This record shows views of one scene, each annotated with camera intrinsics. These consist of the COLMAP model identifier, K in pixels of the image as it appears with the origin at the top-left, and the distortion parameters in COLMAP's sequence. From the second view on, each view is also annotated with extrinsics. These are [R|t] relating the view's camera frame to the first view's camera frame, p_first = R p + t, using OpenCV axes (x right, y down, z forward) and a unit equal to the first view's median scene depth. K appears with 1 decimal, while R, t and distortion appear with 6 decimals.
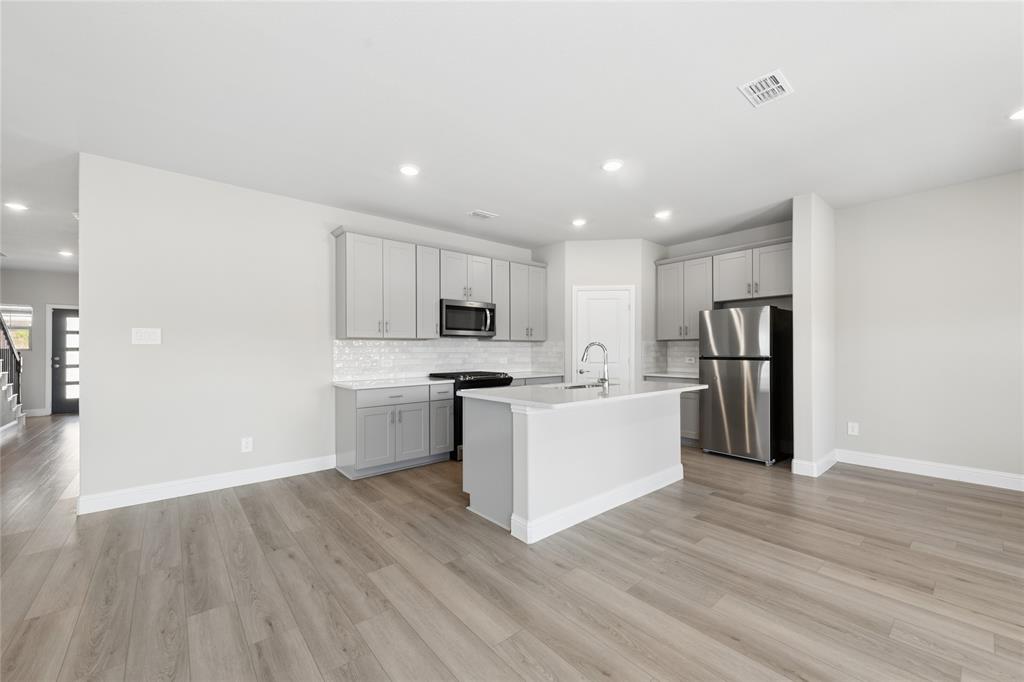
lens RADIAL K [[402.1, 0, 515.0], [0, 402.1, 349.1], [0, 0, 1]] dist [0.010653, -0.002554]
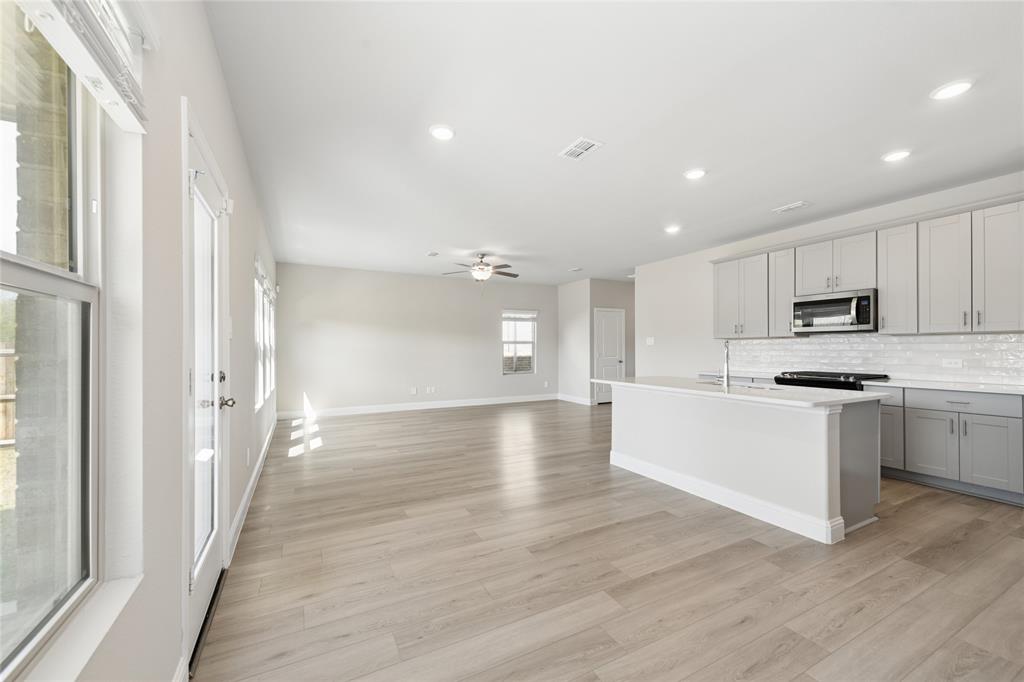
lens RADIAL K [[402.1, 0, 512.9], [0, 402.1, 346.5], [0, 0, 1]] dist [0.010653, -0.002554]
pose [[-0.222982, -0.001099, -0.974822, 1.083764], [0.004504, 0.999988, -0.002158, -0.001642], [0.974812, -0.004872, -0.222974, 0.601395]]
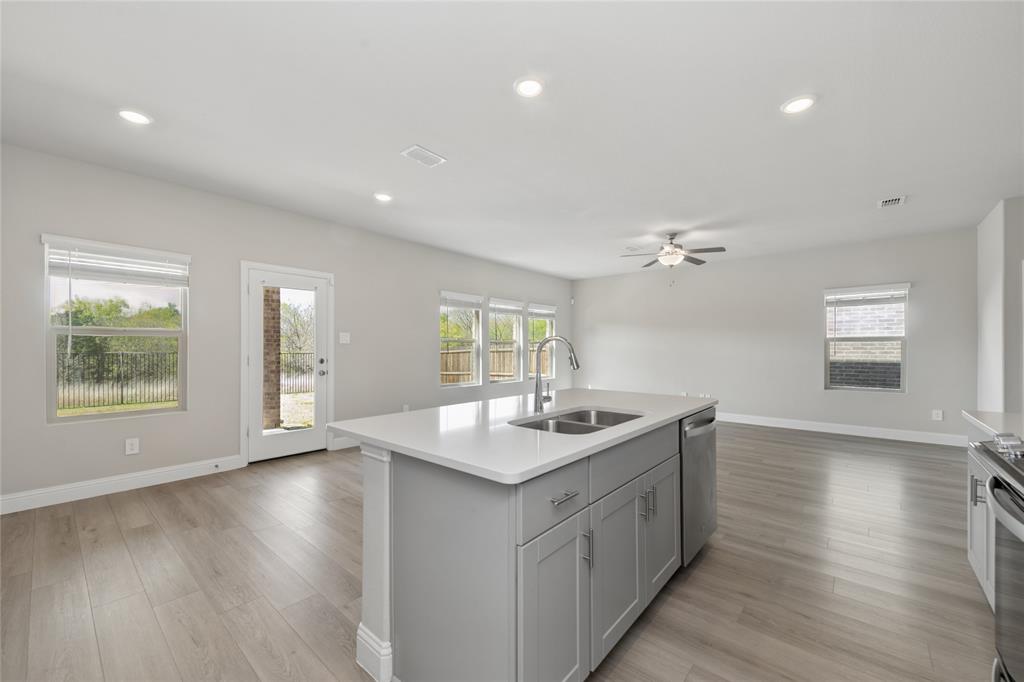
lens RADIAL K [[402.1, 0, 511.2], [0, 402.1, 349.1], [0, 0, 1]] dist [0.010653, -0.002554]
pose [[-0.989915, 0.003493, -0.141618, 0.292937], [0.003533, 0.999994, -0.000032, 0.001200], [0.141617, -0.000532, -0.989921, 1.328142]]
